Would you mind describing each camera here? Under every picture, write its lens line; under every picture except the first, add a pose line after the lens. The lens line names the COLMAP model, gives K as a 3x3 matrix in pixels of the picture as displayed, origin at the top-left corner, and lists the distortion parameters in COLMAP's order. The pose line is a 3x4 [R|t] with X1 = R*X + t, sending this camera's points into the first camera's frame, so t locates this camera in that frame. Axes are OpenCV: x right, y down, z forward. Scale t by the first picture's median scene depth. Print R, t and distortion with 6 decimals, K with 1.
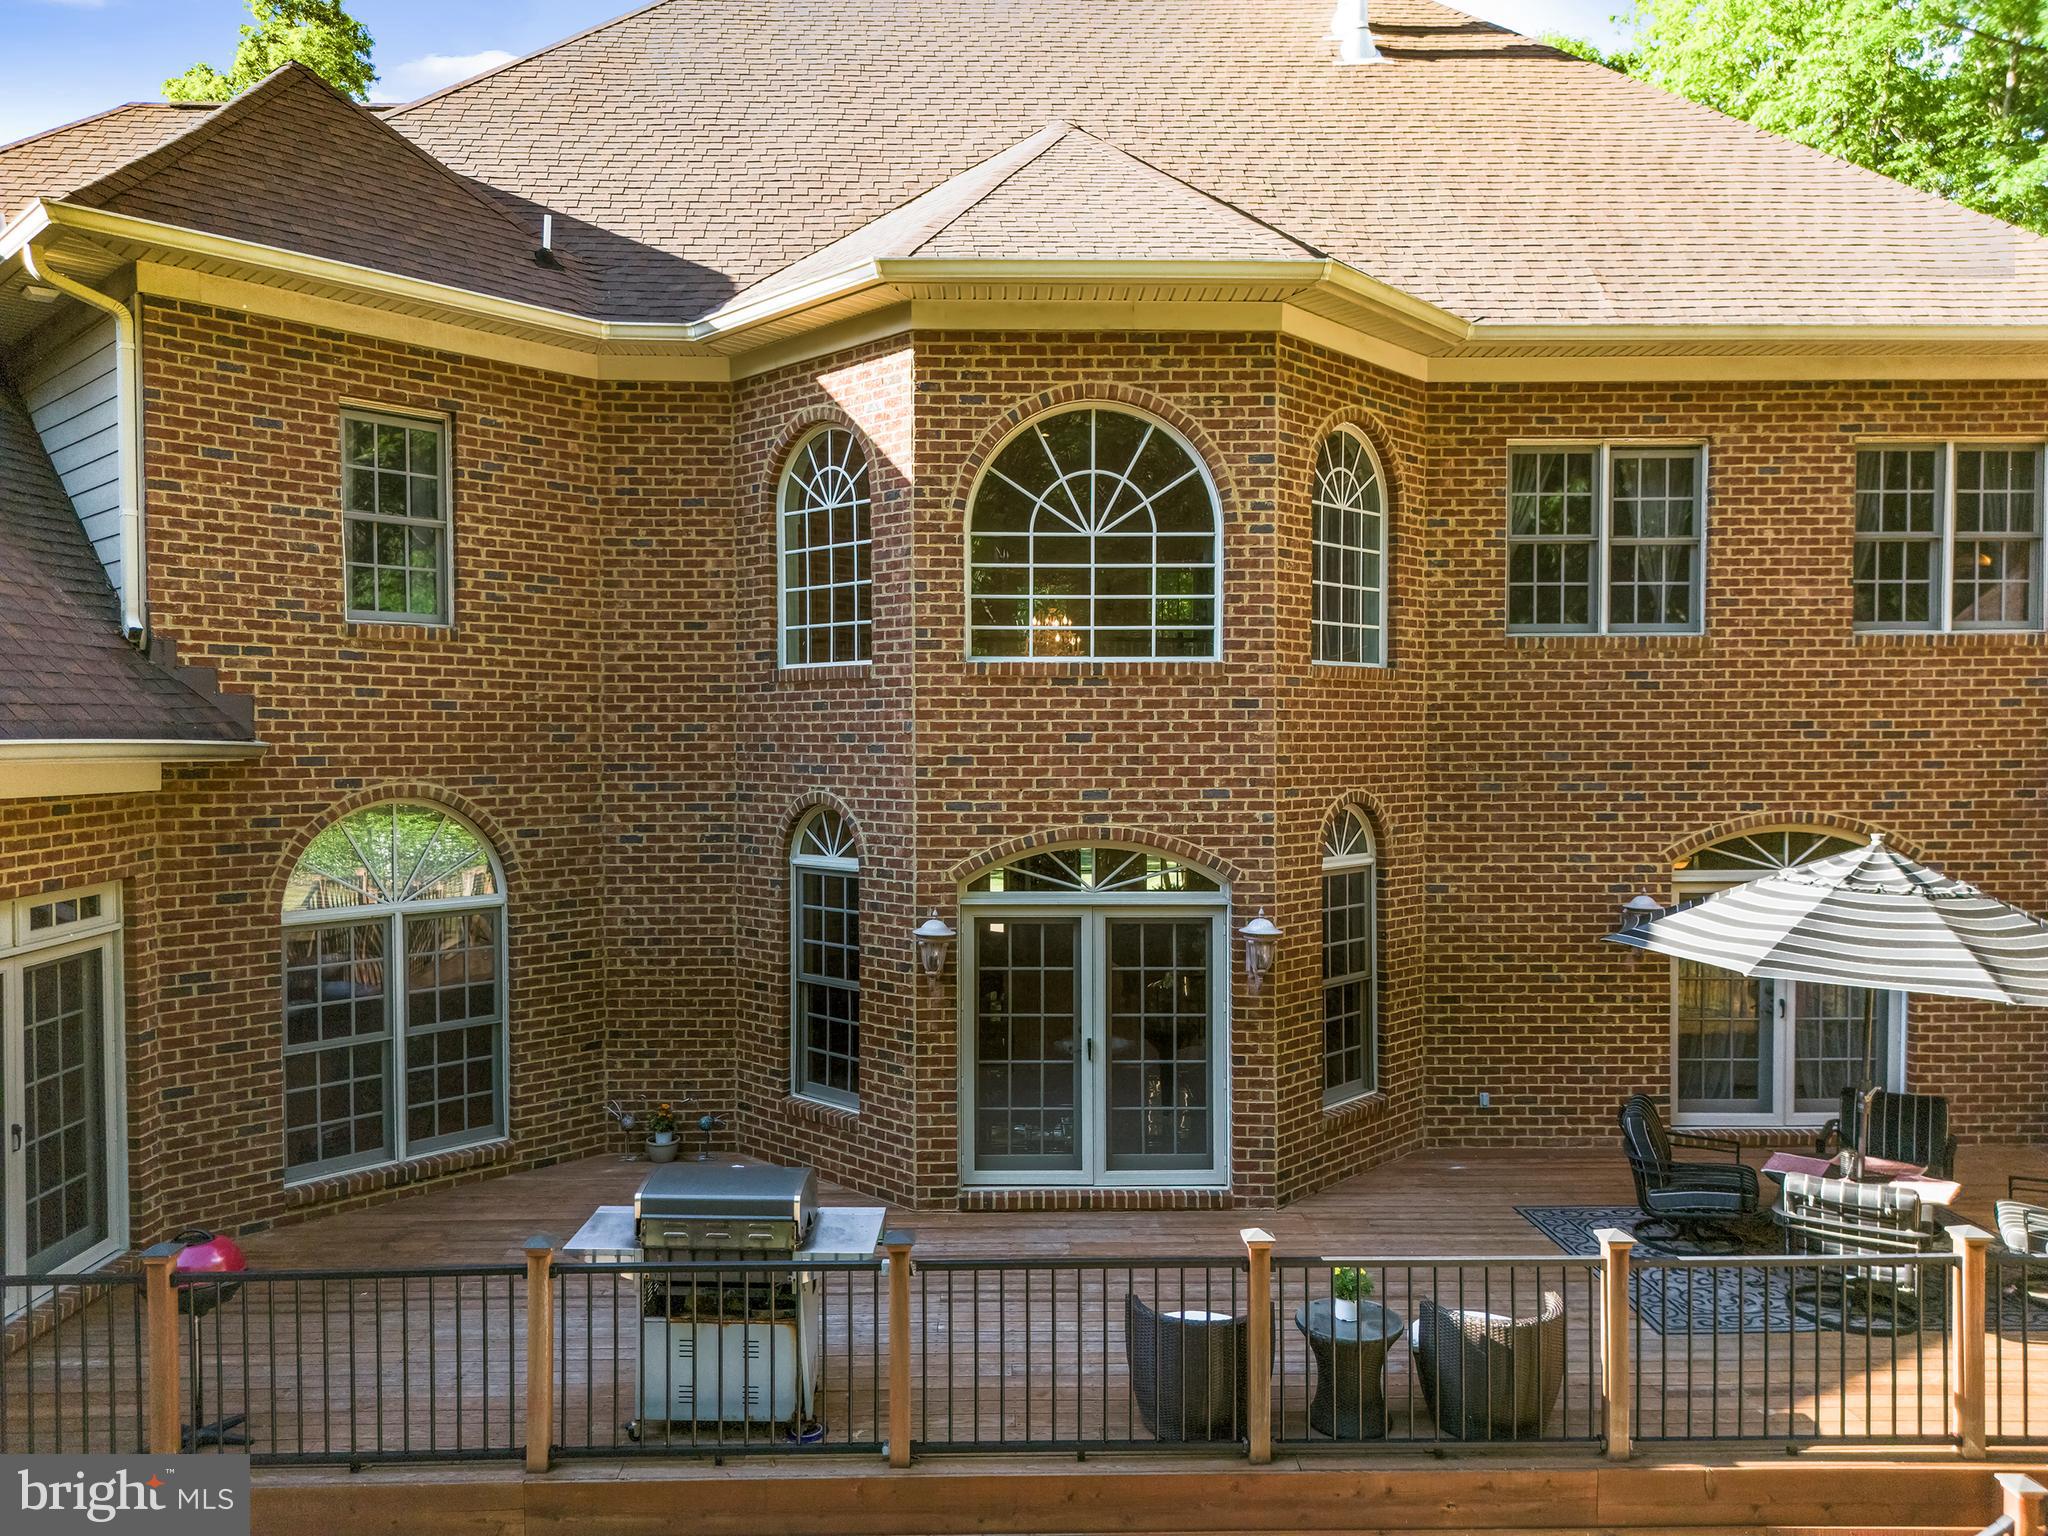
lens RADIAL K [[1439.6, 0, 1024.0], [0, 1439.6, 768.0], [0, 0, 1]] dist [0.085634, -0.086774]
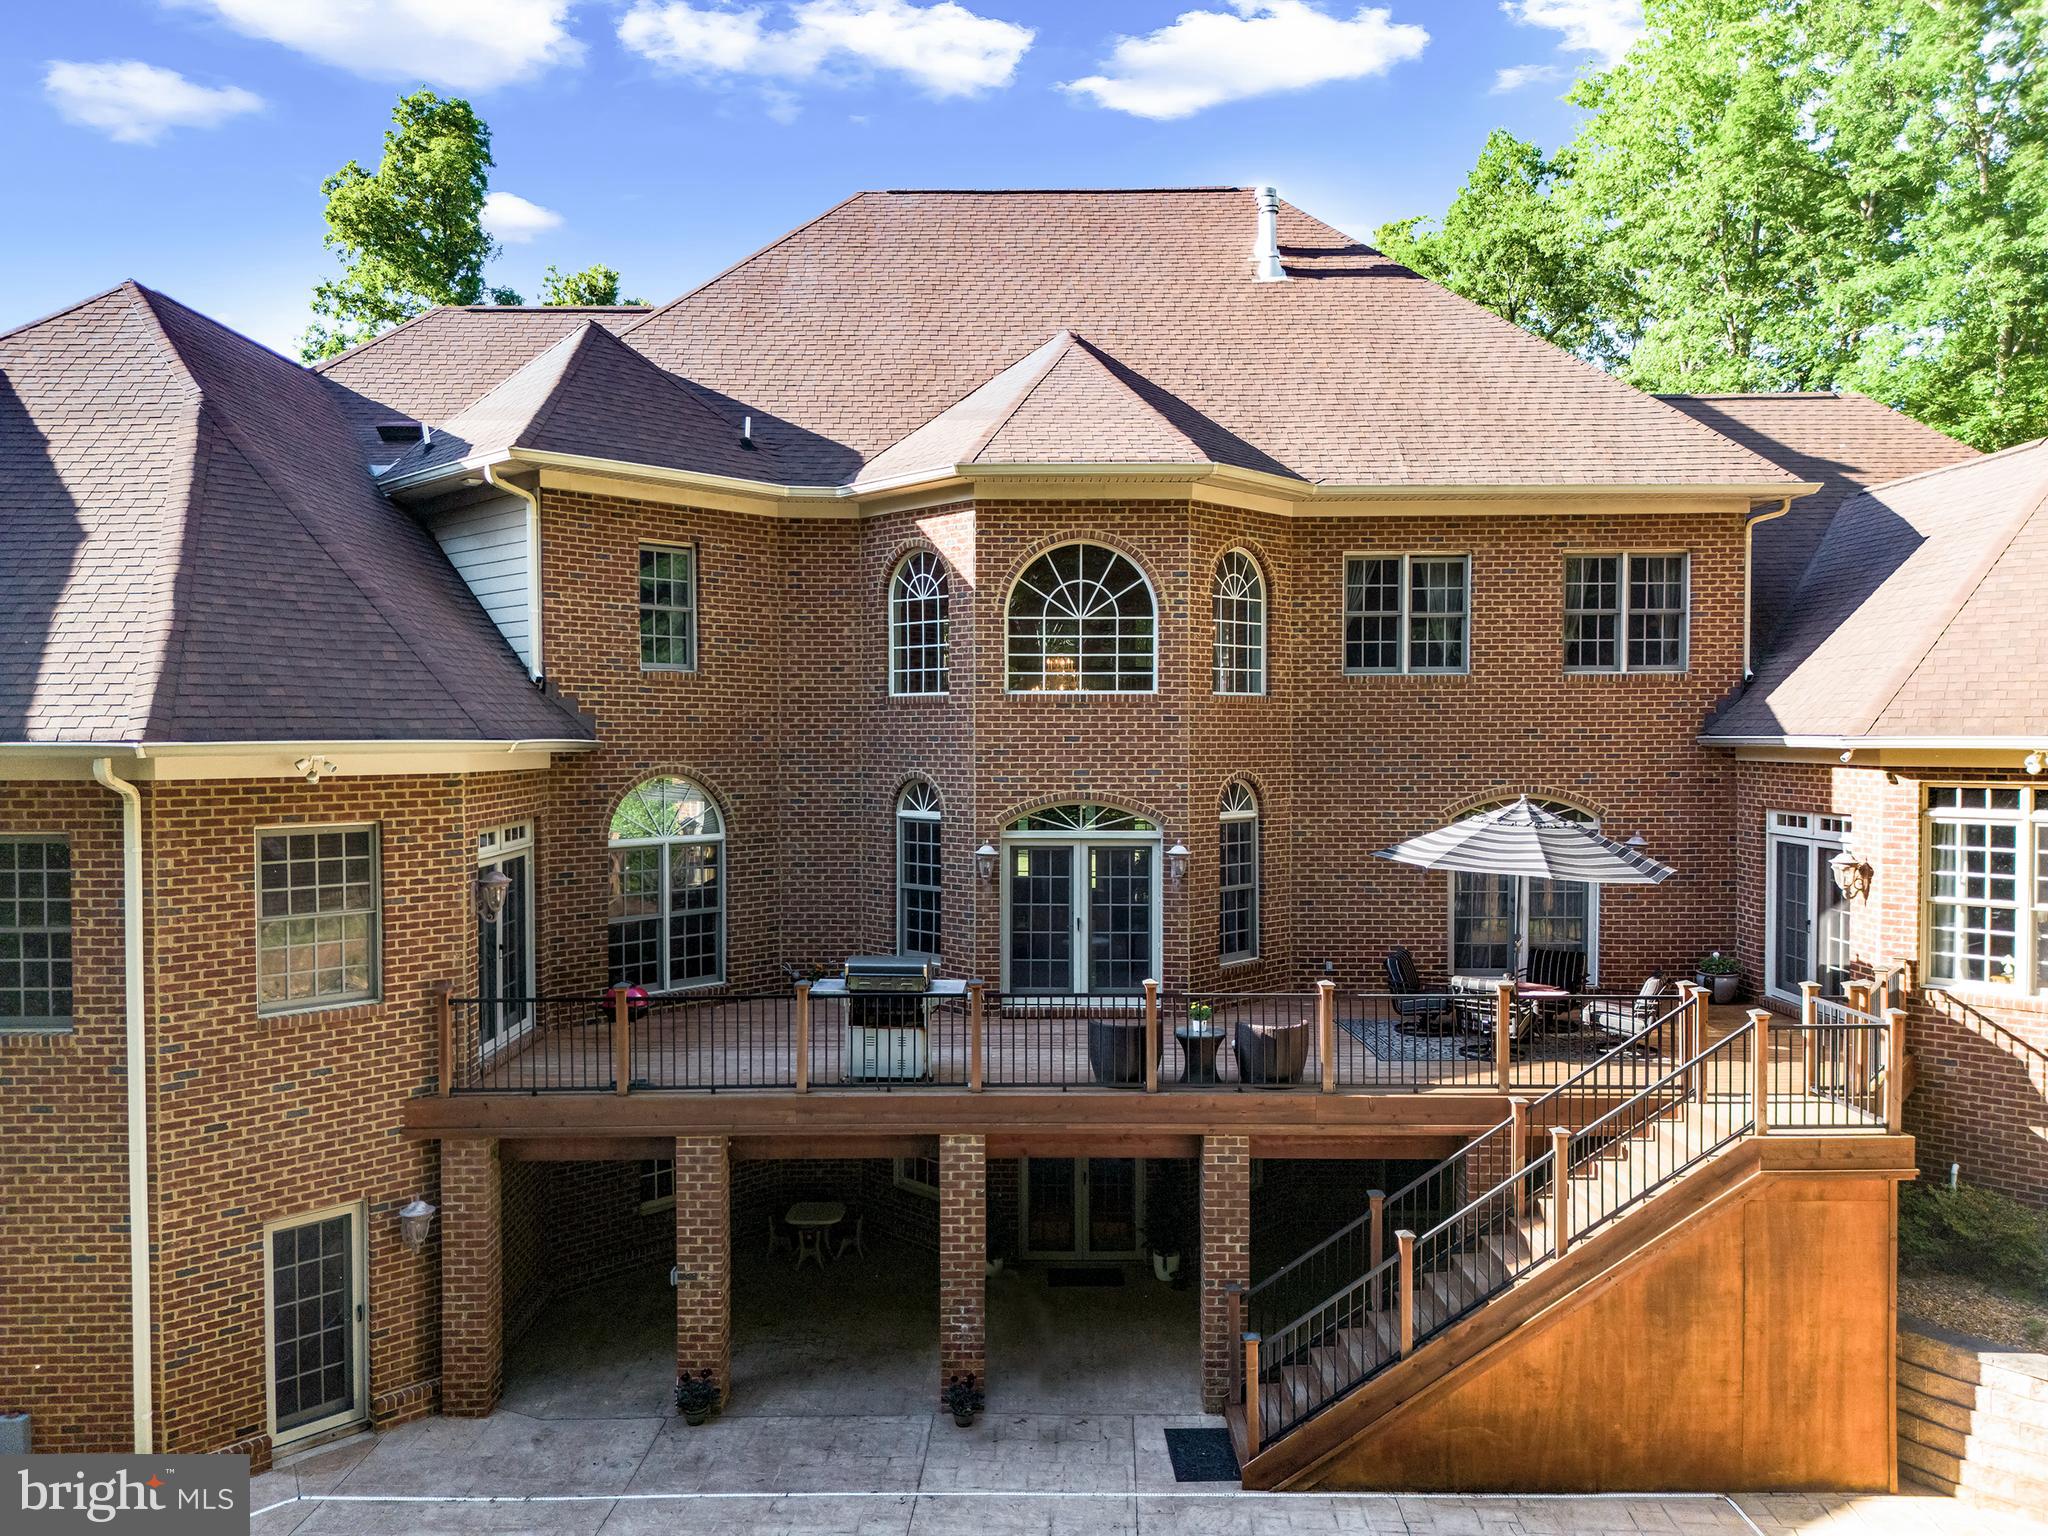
lens RADIAL K [[1439.6, 0, 1024.0], [0, 1439.6, 768.0], [0, 0, 1]] dist [0.085634, -0.086774]
pose [[0.999843, 0.001559, -0.017679, 0.011078], [-0.001536, 0.999998, 0.001289, 0.010651], [0.017681, -0.001262, 0.999843, -0.658196]]
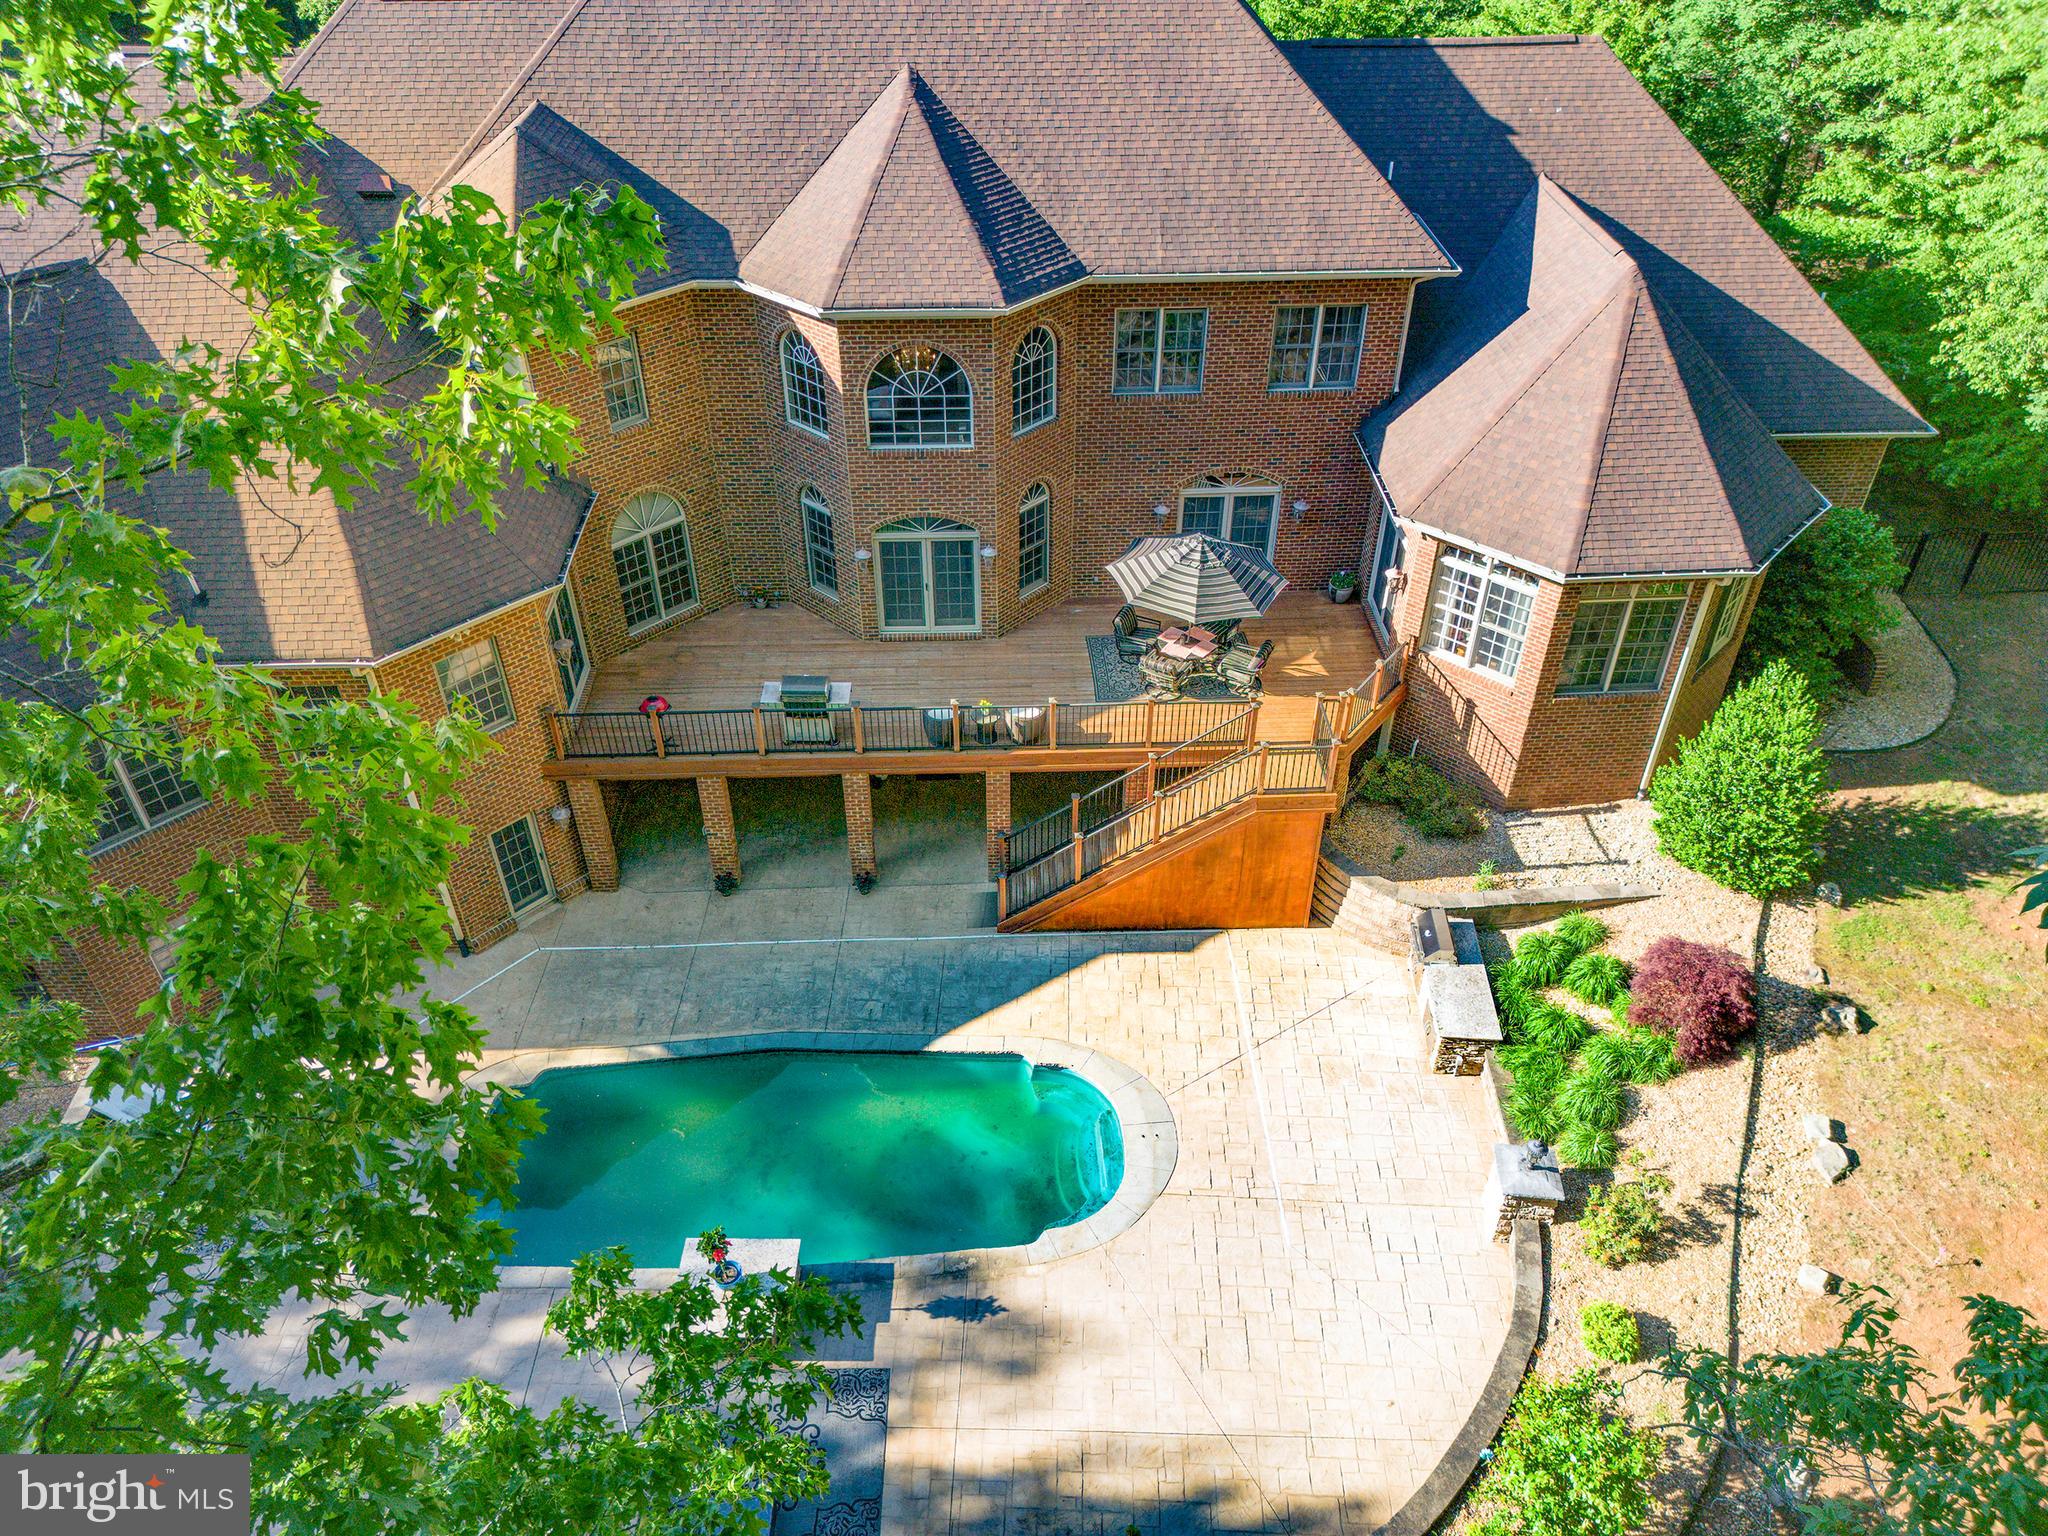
lens RADIAL K [[1439.6, 0, 1024.0], [0, 1439.6, 768.0], [0, 0, 1]] dist [0.085634, -0.086774]
pose [[0.999910, -0.007821, 0.010937, 0.185736], [-0.000167, 0.806138, 0.591727, -1.052533], [-0.013445, -0.591675, 0.806064, -1.254911]]
